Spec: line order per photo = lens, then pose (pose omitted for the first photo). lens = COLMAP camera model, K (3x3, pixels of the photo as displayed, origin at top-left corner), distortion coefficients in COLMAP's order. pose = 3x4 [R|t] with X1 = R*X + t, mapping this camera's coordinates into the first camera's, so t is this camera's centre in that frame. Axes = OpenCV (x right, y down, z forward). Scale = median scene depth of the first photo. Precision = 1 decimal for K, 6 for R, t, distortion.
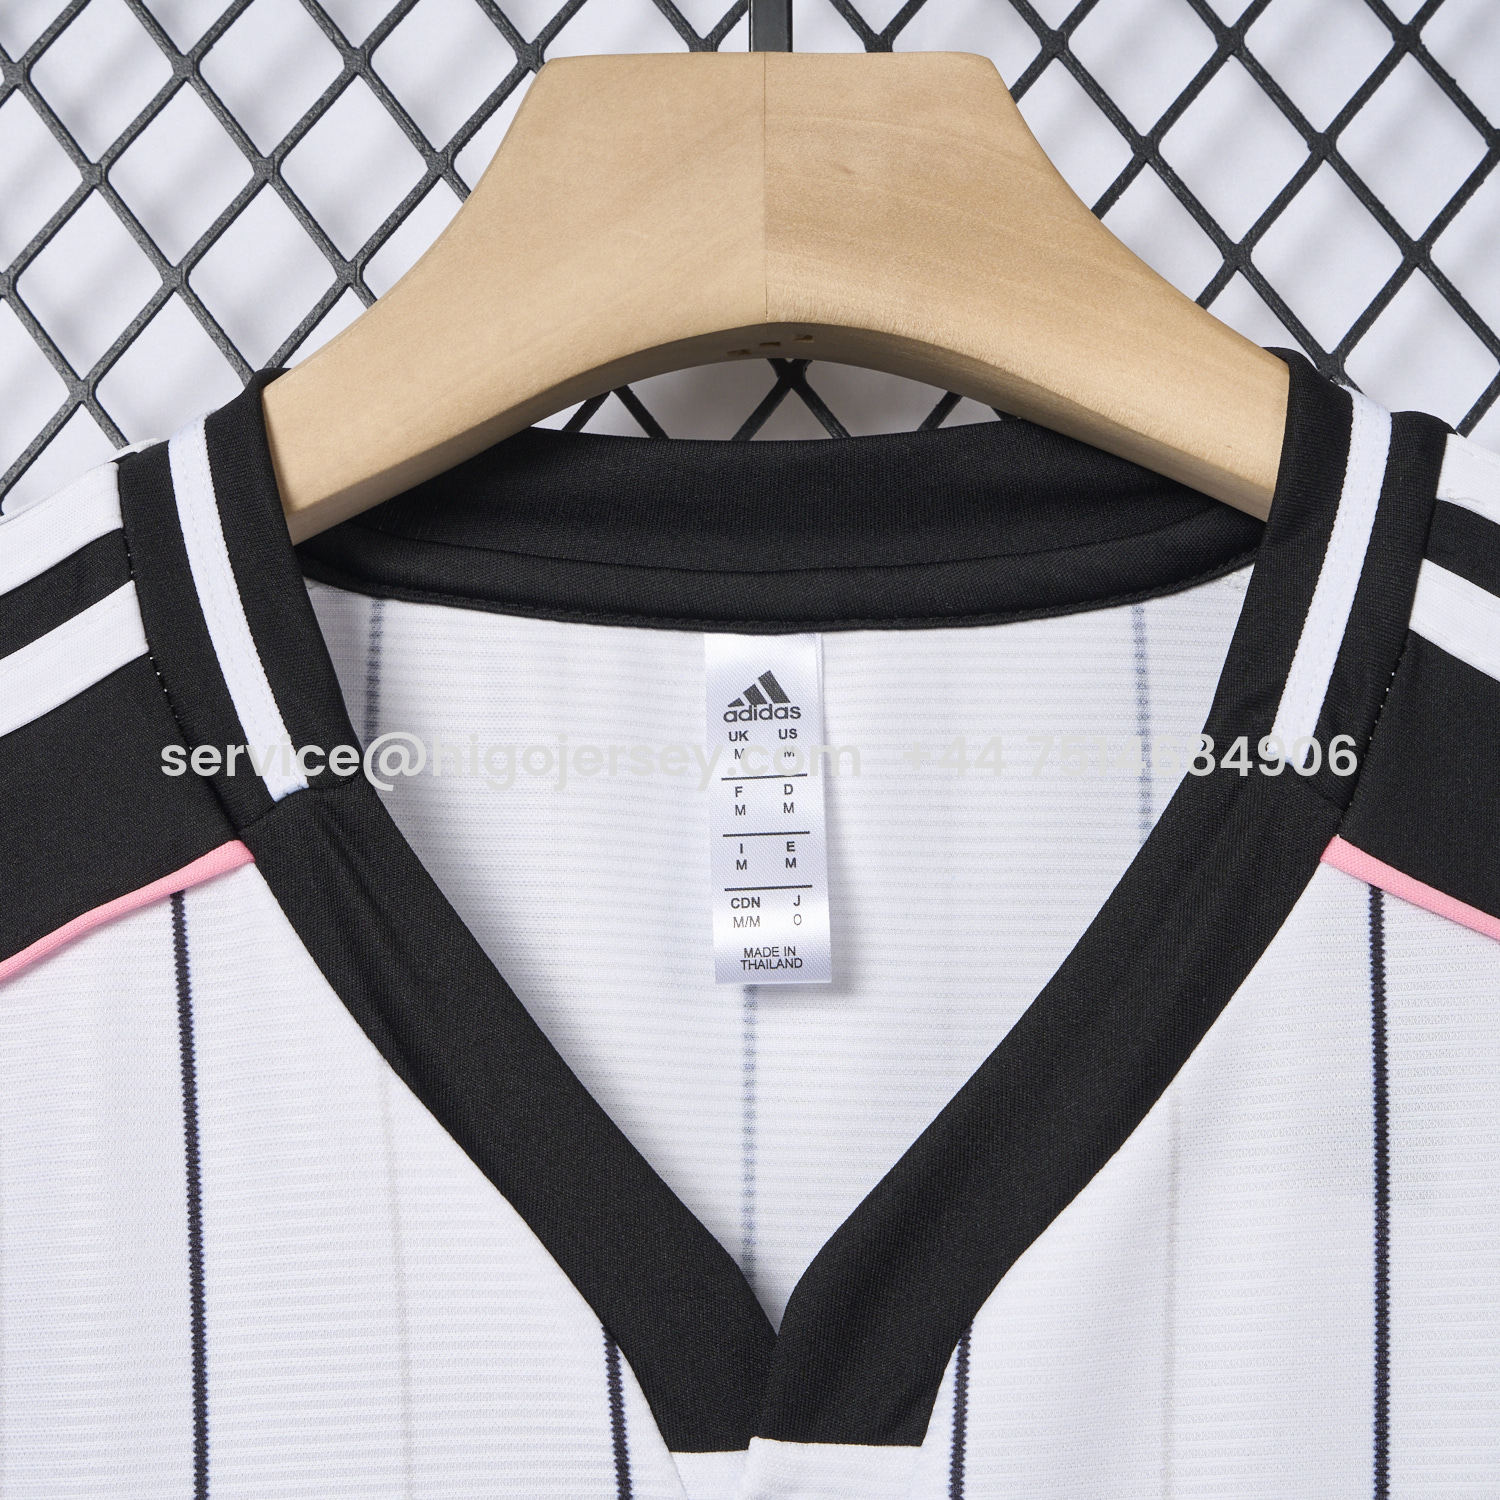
lens RADIAL K [[5999.1, 0, 747.6], [0, 5999.1, 750.4], [0, 0, 1]] dist [0.158995, 0.000000]
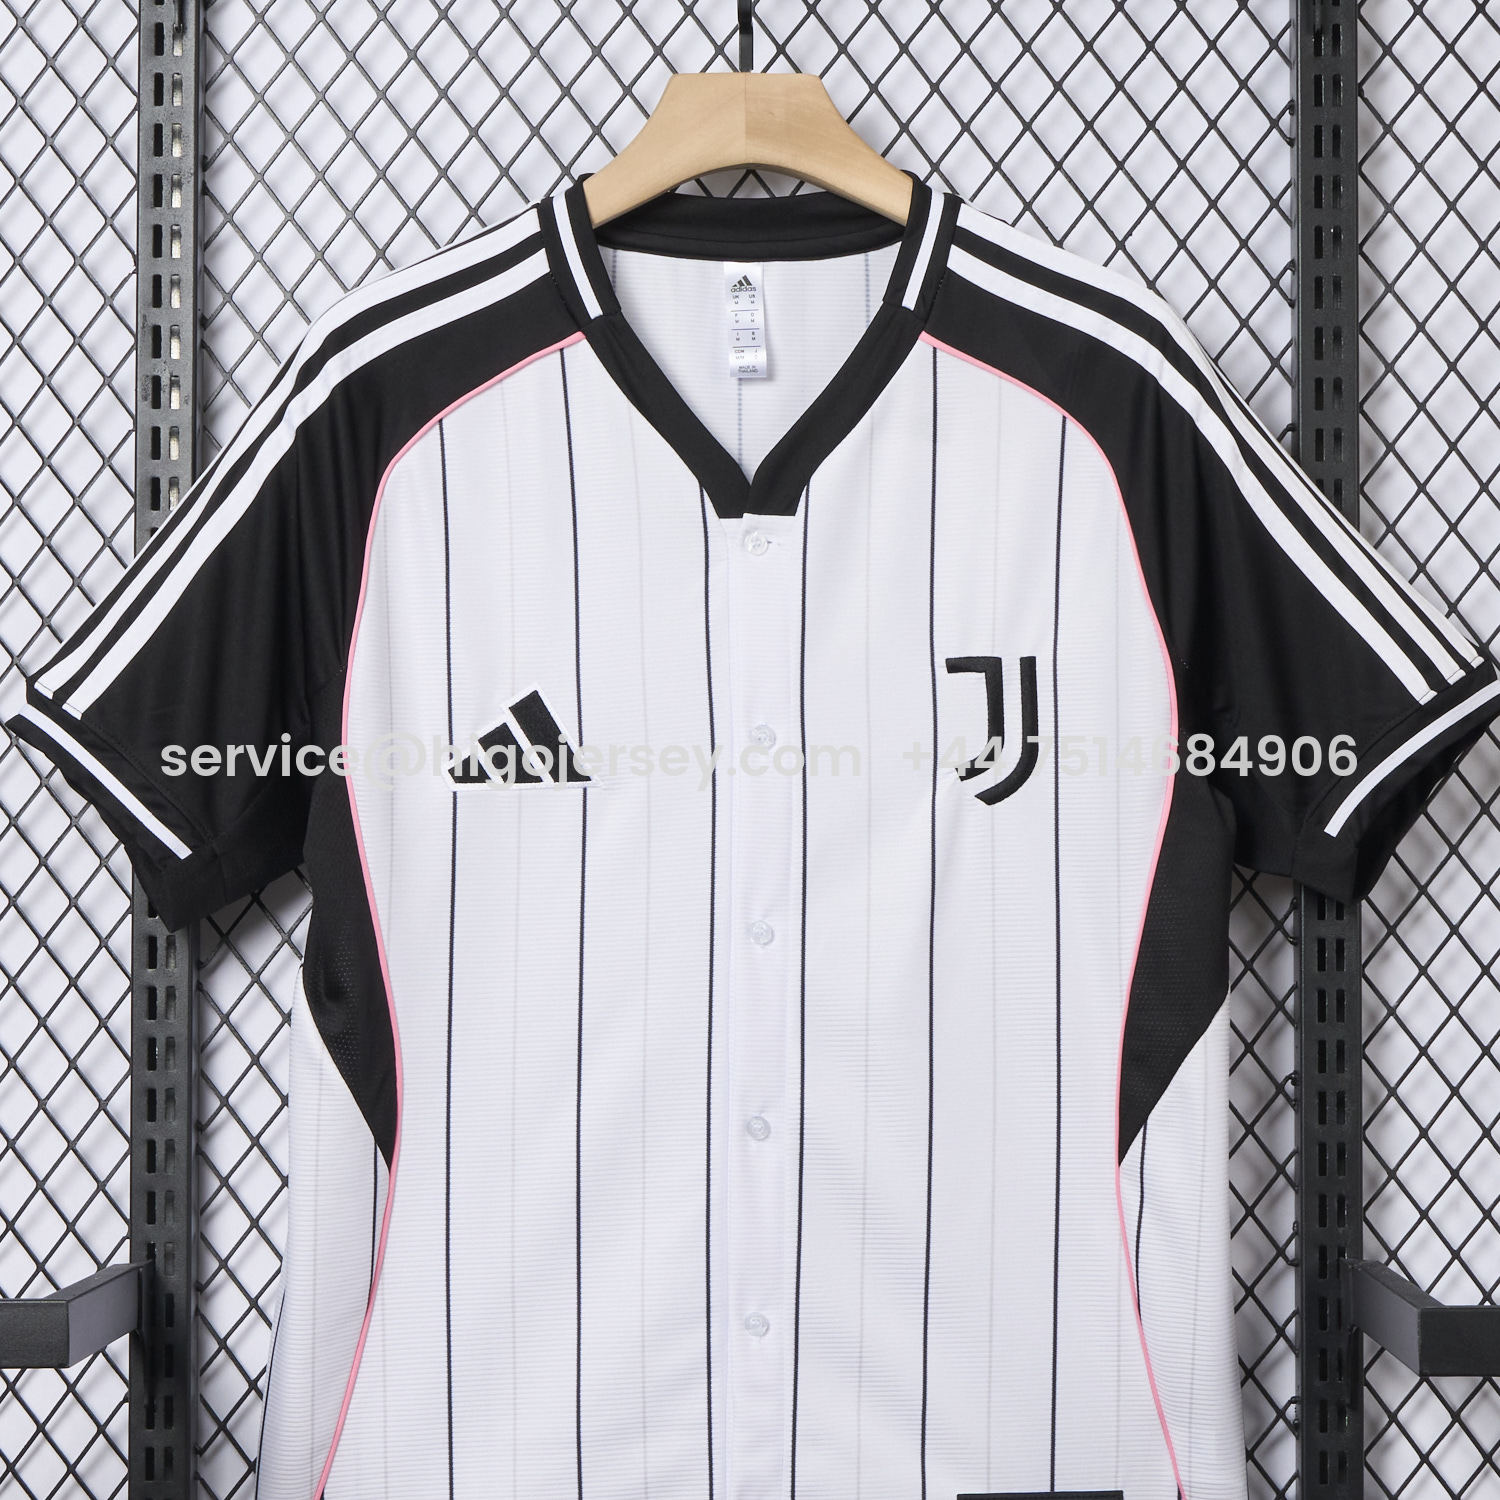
lens RADIAL K [[5999.1, 0, 741.2], [0, 5999.1, 754.0], [0, 0, 1]] dist [0.158995, 0.000000]
pose [[0.999766, 0.000175, 0.021617, -0.066349], [-0.002254, 0.995361, 0.096189, -0.066110], [-0.021500, -0.096215, 0.995128, -2.117418]]
